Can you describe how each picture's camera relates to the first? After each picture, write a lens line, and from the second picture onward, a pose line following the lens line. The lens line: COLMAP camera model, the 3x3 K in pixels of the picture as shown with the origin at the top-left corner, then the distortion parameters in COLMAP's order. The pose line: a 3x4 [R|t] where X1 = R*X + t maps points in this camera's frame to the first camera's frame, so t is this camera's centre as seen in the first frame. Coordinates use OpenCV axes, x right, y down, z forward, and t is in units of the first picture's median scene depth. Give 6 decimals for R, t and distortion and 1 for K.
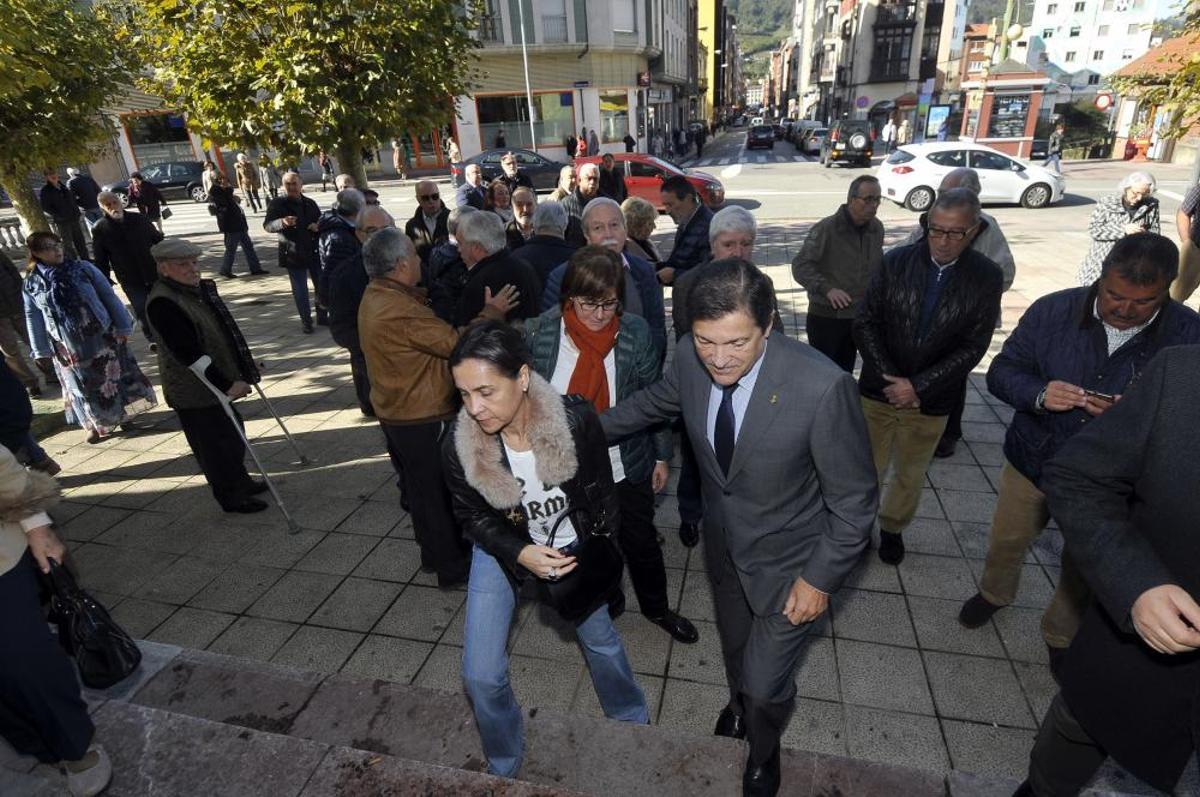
lens RADIAL K [[636.8, 0, 605.9], [0, 636.8, 406.8], [0, 0, 1]] dist [0.002118, -0.022263]
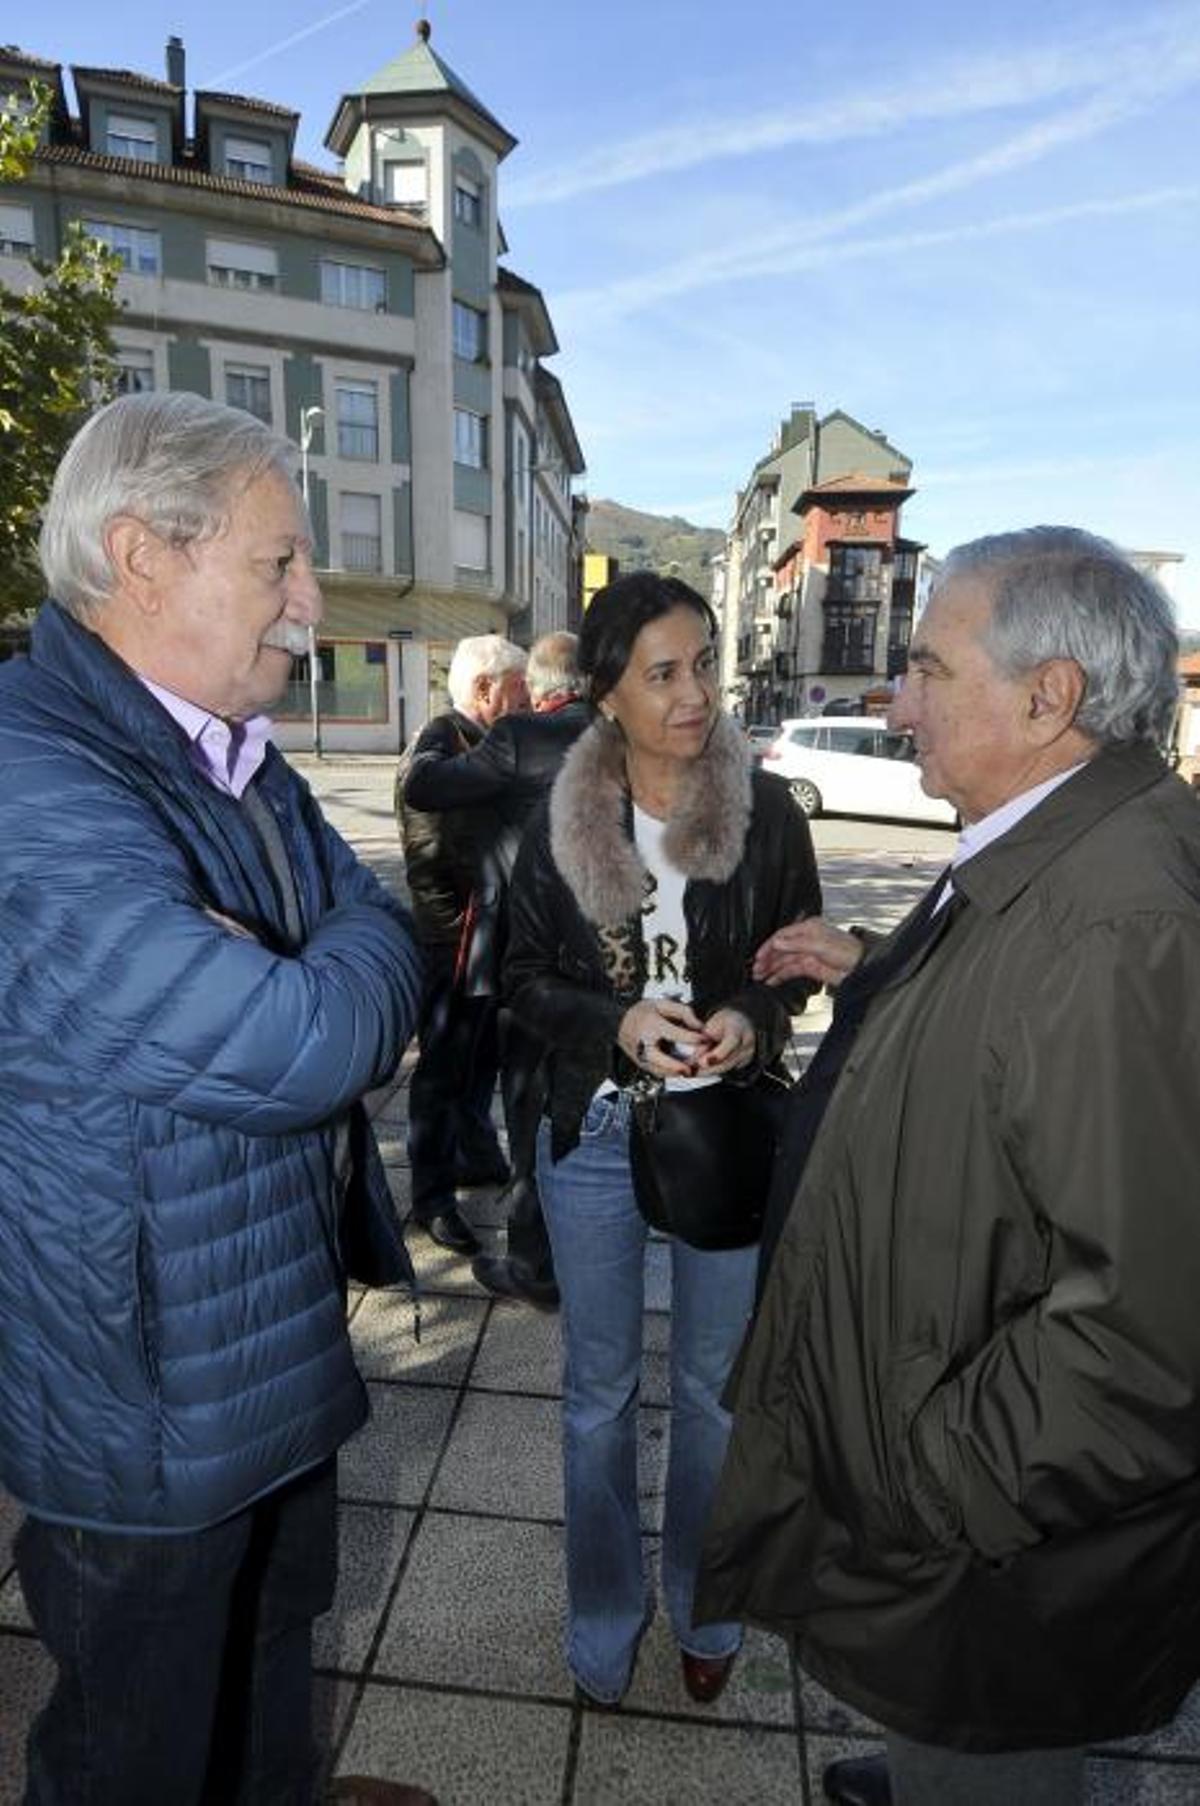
lens RADIAL K [[958.3, 0, 602.2], [0, 958.3, 881.1], [0, 0, 1]] dist [0.002118, -0.022263]
pose [[0.986561, 0.040983, 0.158172, 0.020168], [-0.000770, 0.969189, -0.246319, -0.032781], [-0.163393, 0.242887, 0.956195, 0.112966]]
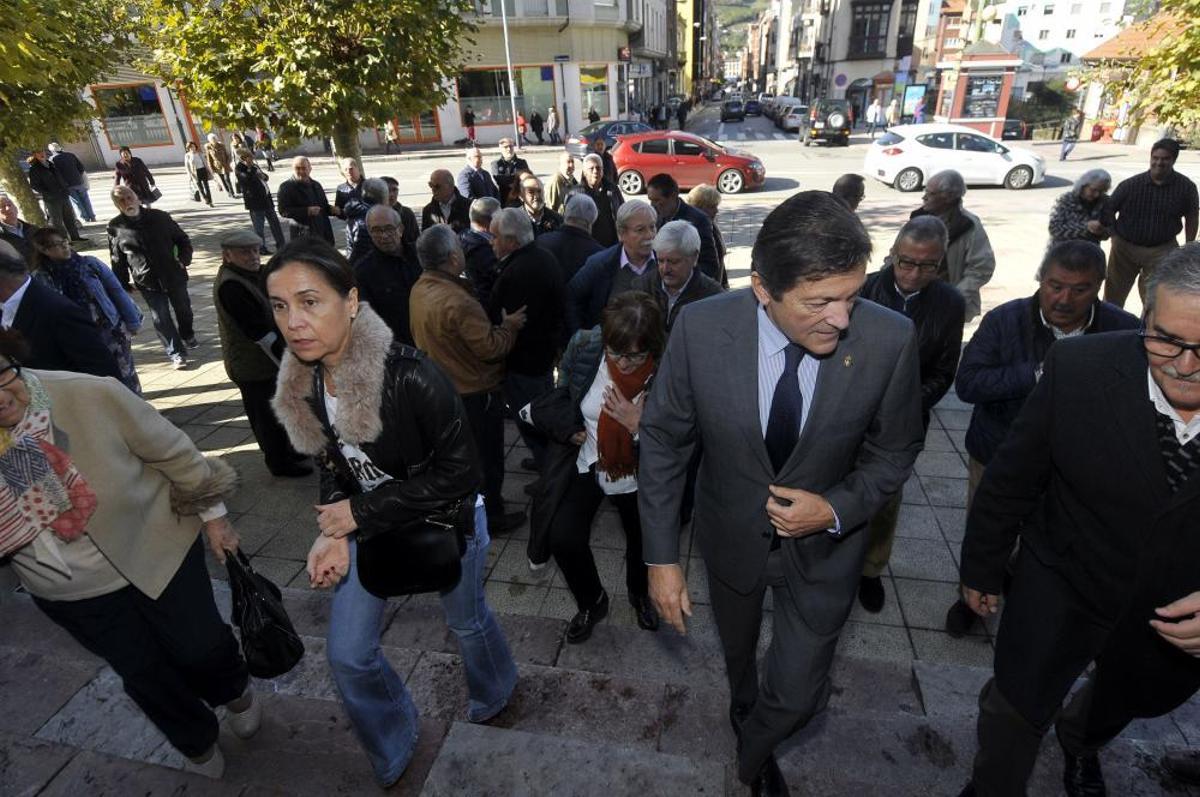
lens RADIAL K [[636.8, 0, 609.1], [0, 636.8, 406.0], [0, 0, 1]] dist [0.002118, -0.022263]
pose [[0.999250, -0.006967, 0.038083, -0.006888], [0.005647, 0.999383, 0.034656, 0.000979], [-0.038301, -0.034415, 0.998673, -0.013927]]
